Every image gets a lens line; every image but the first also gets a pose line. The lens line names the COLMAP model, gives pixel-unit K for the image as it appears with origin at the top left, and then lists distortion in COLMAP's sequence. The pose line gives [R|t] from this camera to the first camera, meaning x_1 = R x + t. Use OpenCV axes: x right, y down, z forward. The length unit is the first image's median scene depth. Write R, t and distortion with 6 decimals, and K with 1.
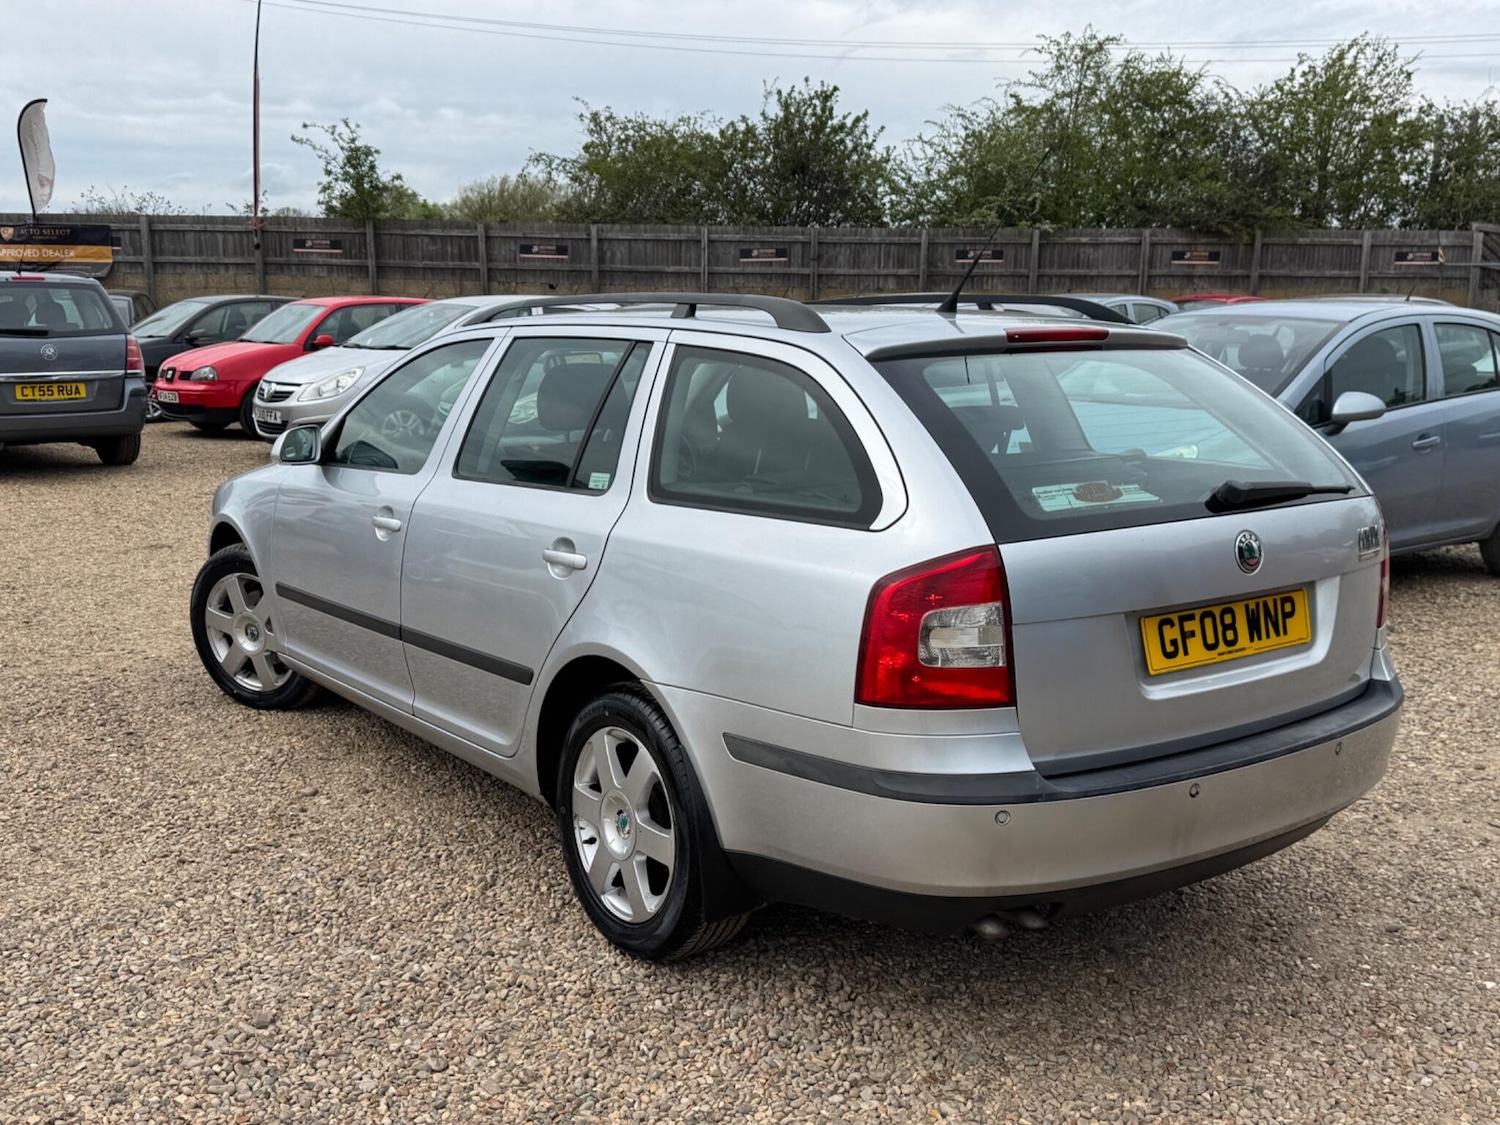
lens RADIAL K [[1470.9, 0, 737.9], [0, 1470.9, 572.1], [0, 0, 1]] dist [0.192885, -0.403624]
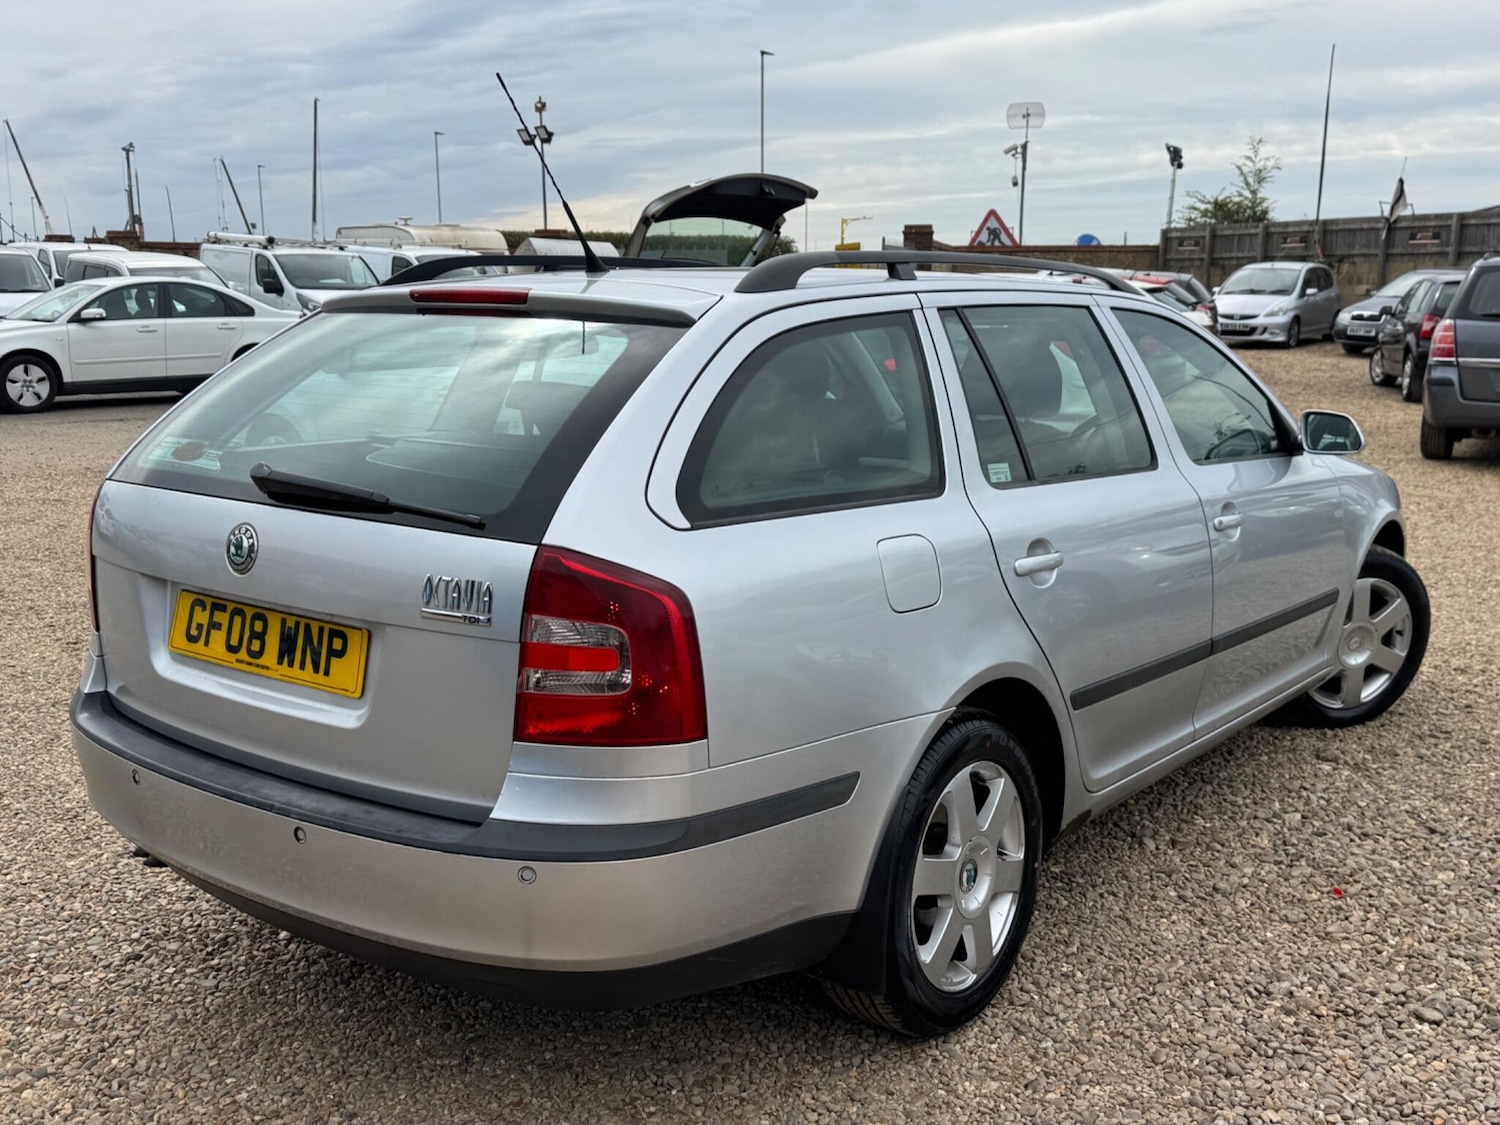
lens RADIAL K [[1484.4, 0, 732.6], [0, 1484.4, 563.2], [0, 0, 1]] dist [0.159947, -0.323482]
pose [[0.275732, 0.172862, -0.945564, 0.945621], [-0.175219, 0.976255, 0.127378, -0.125282], [0.945130, 0.130558, 0.299473, 0.782317]]
